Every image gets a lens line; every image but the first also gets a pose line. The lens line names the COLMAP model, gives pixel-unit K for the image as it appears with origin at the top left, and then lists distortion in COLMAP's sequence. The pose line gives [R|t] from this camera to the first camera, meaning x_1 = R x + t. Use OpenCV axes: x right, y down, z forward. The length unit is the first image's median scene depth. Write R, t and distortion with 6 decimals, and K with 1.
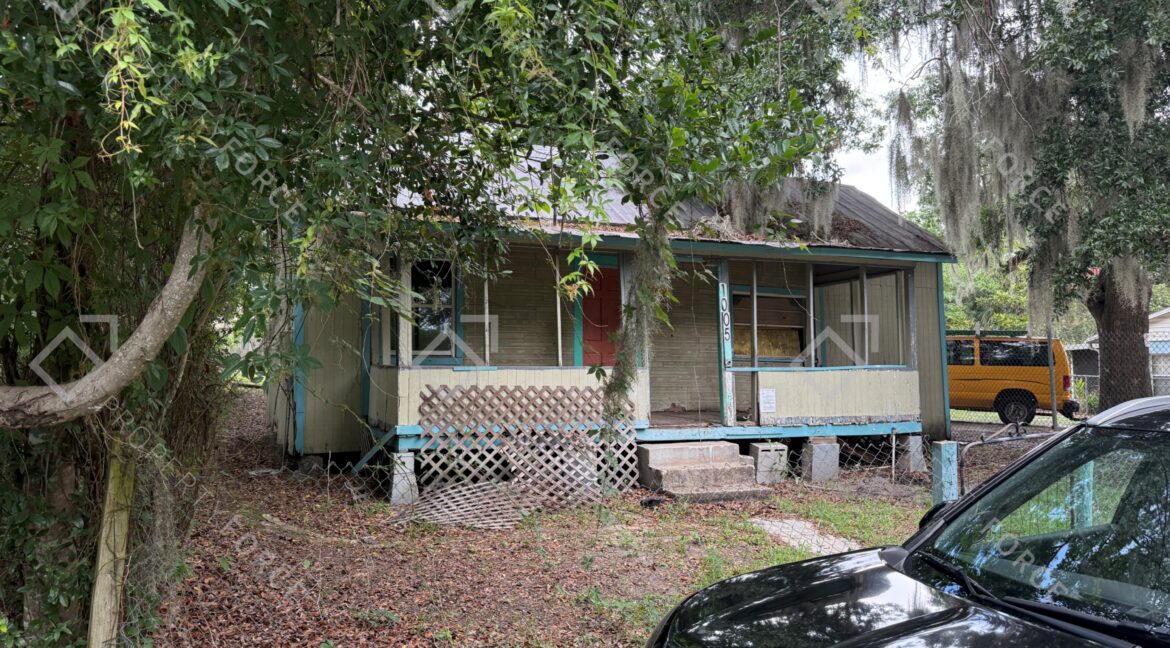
lens RADIAL K [[804.1, 0, 593.0], [0, 804.1, 353.2], [0, 0, 1]] dist [0.065279, -0.060605]
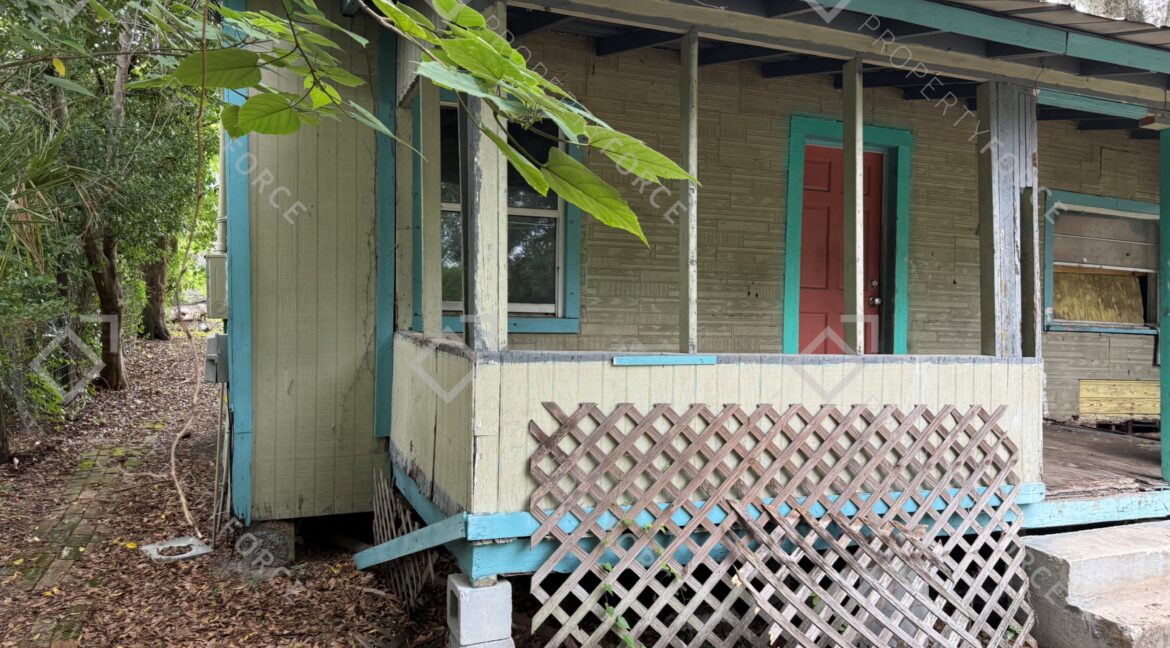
lens RADIAL K [[804.1, 0, 600.4], [0, 804.1, 336.1], [0, 0, 1]] dist [0.065279, -0.060605]
pose [[0.999624, 0.022929, -0.015014, -0.174314], [-0.022096, 0.998325, 0.053477, -0.013189], [0.016216, -0.053125, 0.998456, 0.618460]]
